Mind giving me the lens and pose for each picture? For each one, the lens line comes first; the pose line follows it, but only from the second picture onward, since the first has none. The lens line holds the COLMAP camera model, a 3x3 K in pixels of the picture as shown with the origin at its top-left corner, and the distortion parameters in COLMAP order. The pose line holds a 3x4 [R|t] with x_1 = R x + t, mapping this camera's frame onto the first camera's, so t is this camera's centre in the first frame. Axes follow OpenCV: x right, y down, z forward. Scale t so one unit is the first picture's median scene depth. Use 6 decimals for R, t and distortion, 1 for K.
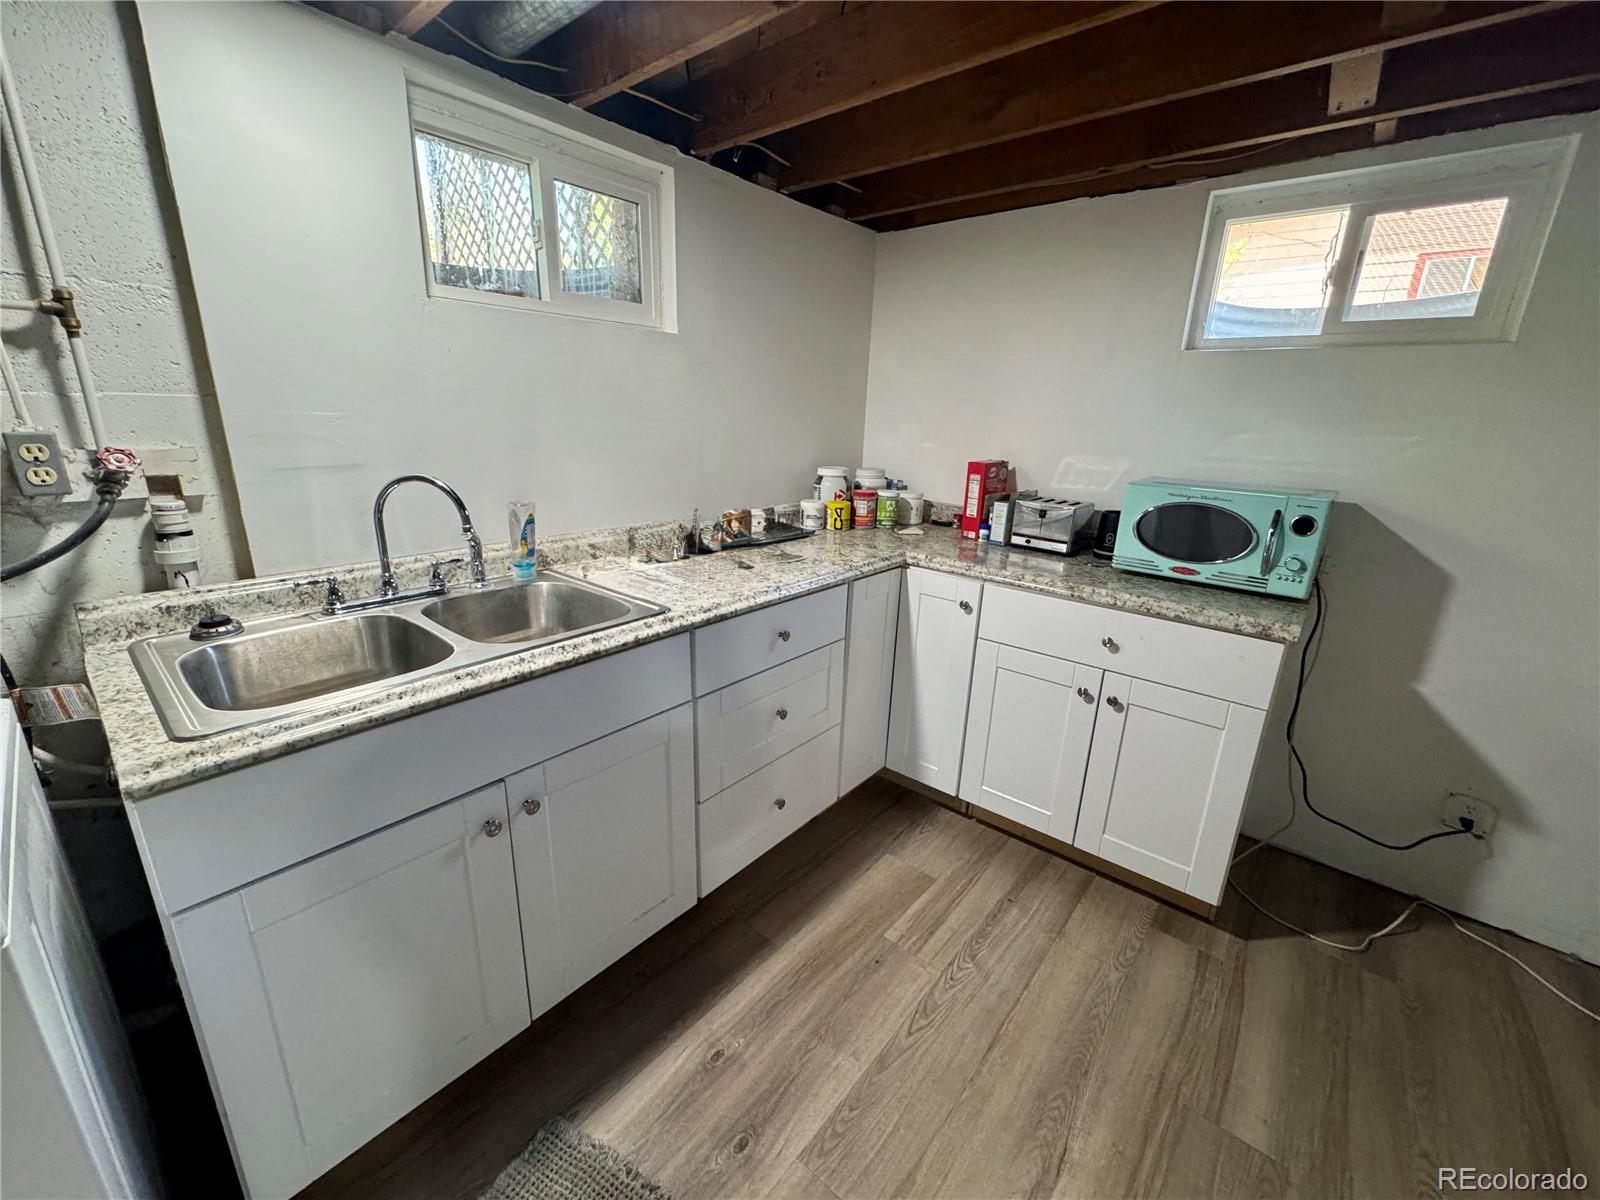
lens RADIAL K [[648.4, 0, 807.8], [0, 648.4, 591.7], [0, 0, 1]] dist [-0.001719, 0.000549]
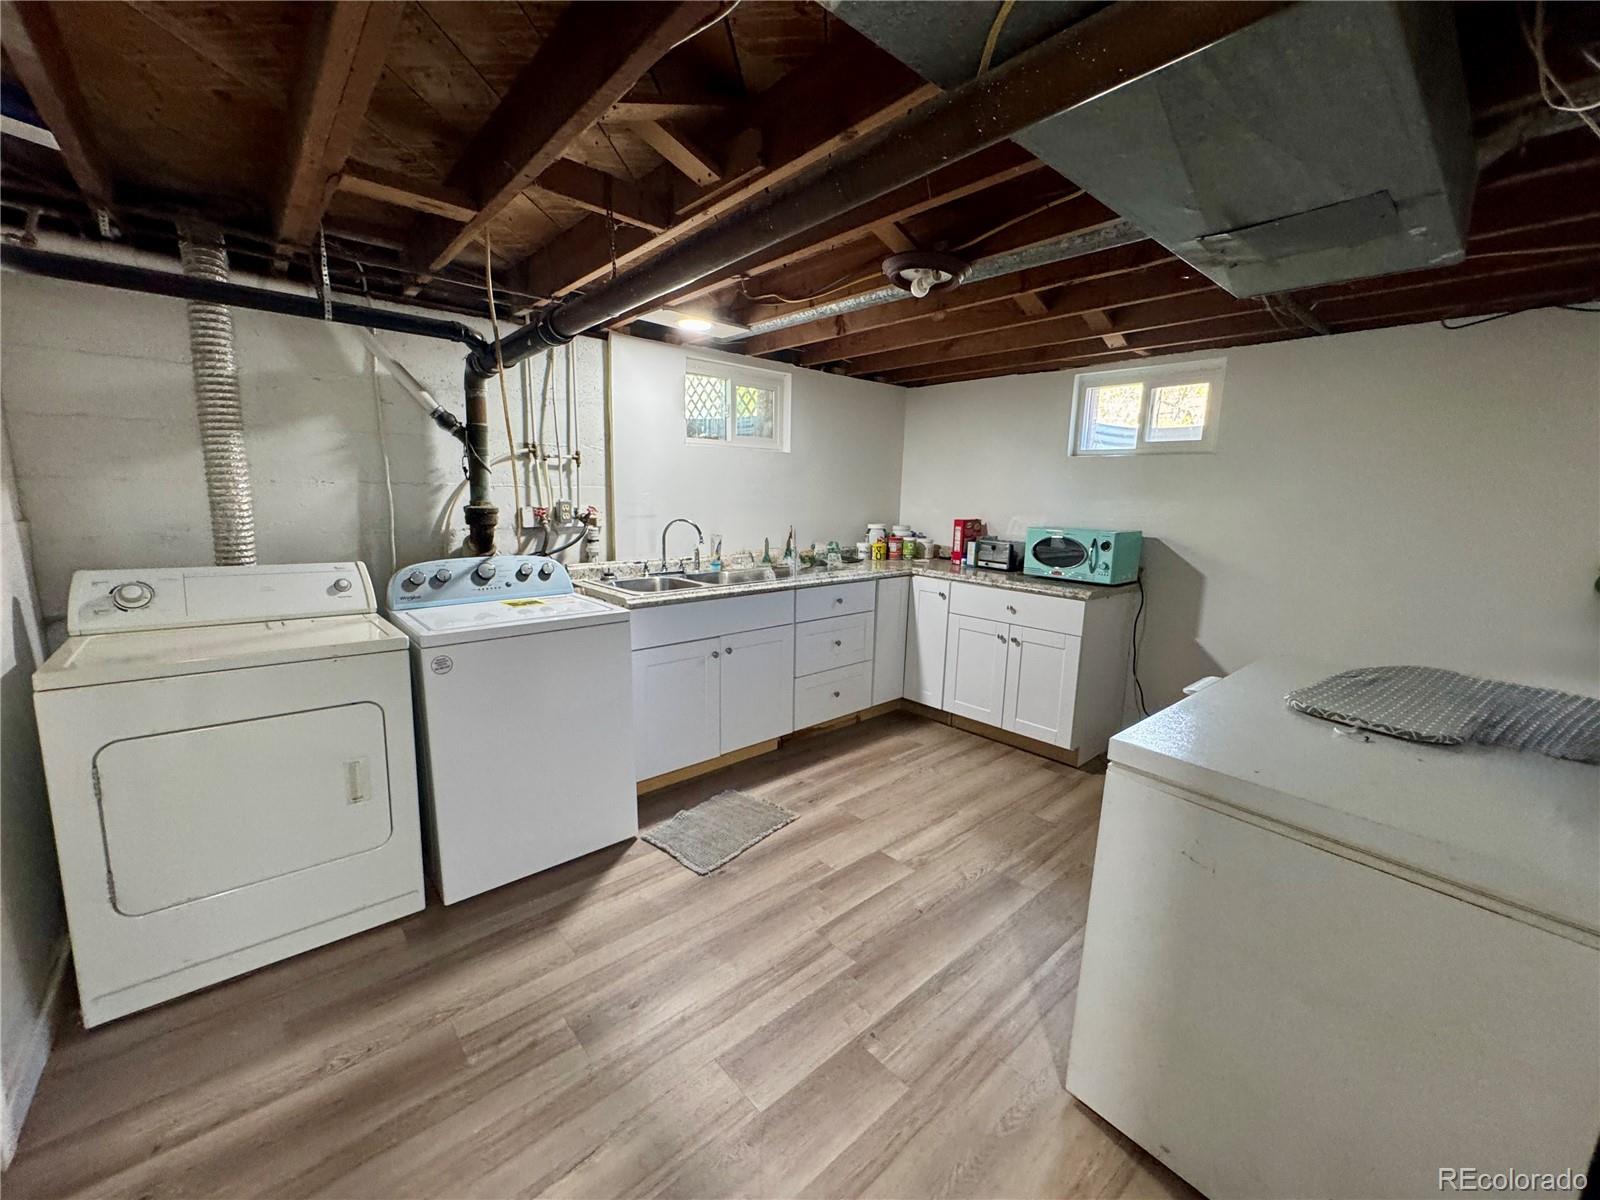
lens RADIAL K [[648.4, 0, 807.8], [0, 648.4, 591.7], [0, 0, 1]] dist [-0.001719, 0.000549]
pose [[0.990525, 0.011798, -0.136825, 0.122164], [-0.028255, 0.992496, -0.118966, 0.246266], [0.134395, 0.121705, 0.983426, -0.859960]]
